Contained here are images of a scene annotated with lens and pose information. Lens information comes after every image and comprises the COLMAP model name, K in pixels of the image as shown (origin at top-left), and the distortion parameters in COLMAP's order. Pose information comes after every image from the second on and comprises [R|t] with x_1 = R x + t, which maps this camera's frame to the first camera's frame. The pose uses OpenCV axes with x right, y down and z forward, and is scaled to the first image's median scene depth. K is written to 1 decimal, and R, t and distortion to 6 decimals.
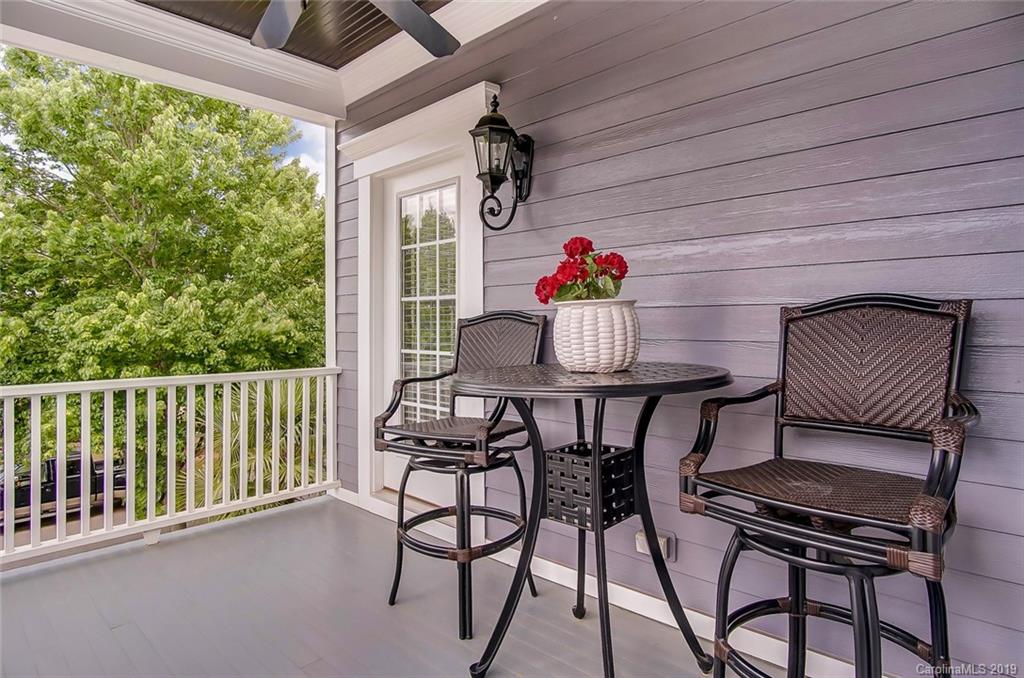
lens RADIAL K [[560.3, 0, 509.9], [0, 560.3, 332.5], [0, 0, 1]] dist [-0.028761, 0.000037]
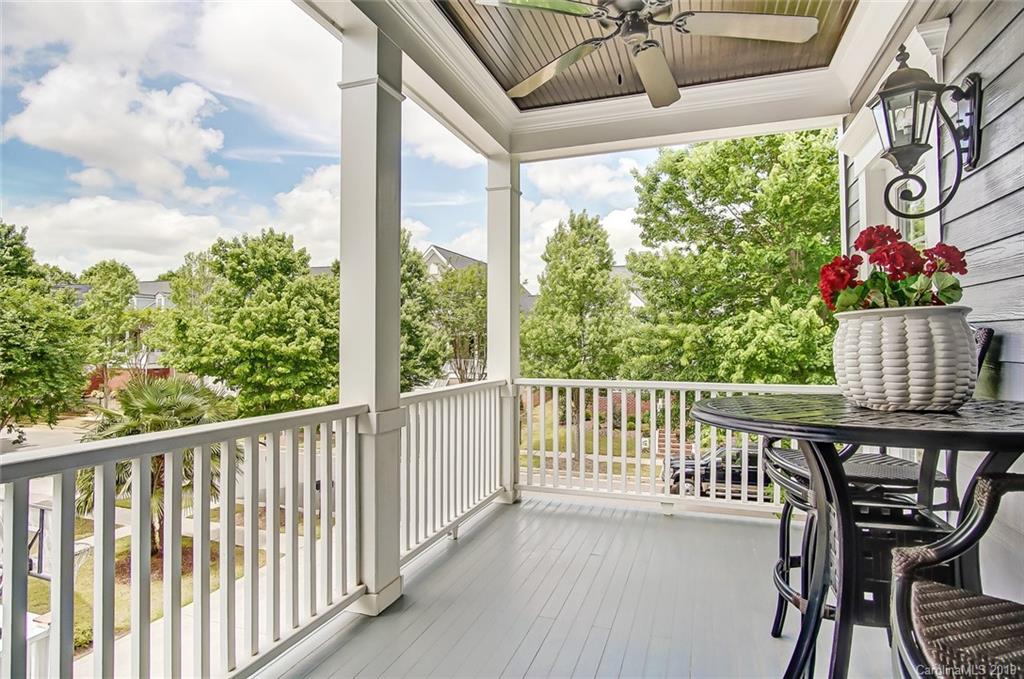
lens RADIAL K [[560.3, 0, 509.9], [0, 560.3, 333.0], [0, 0, 1]] dist [-0.028761, 0.000037]
pose [[0.417706, -0.010574, -0.908521, 0.134610], [-0.006778, 0.999868, -0.014753, -0.002961], [0.908557, 0.012320, 0.417579, 0.057282]]
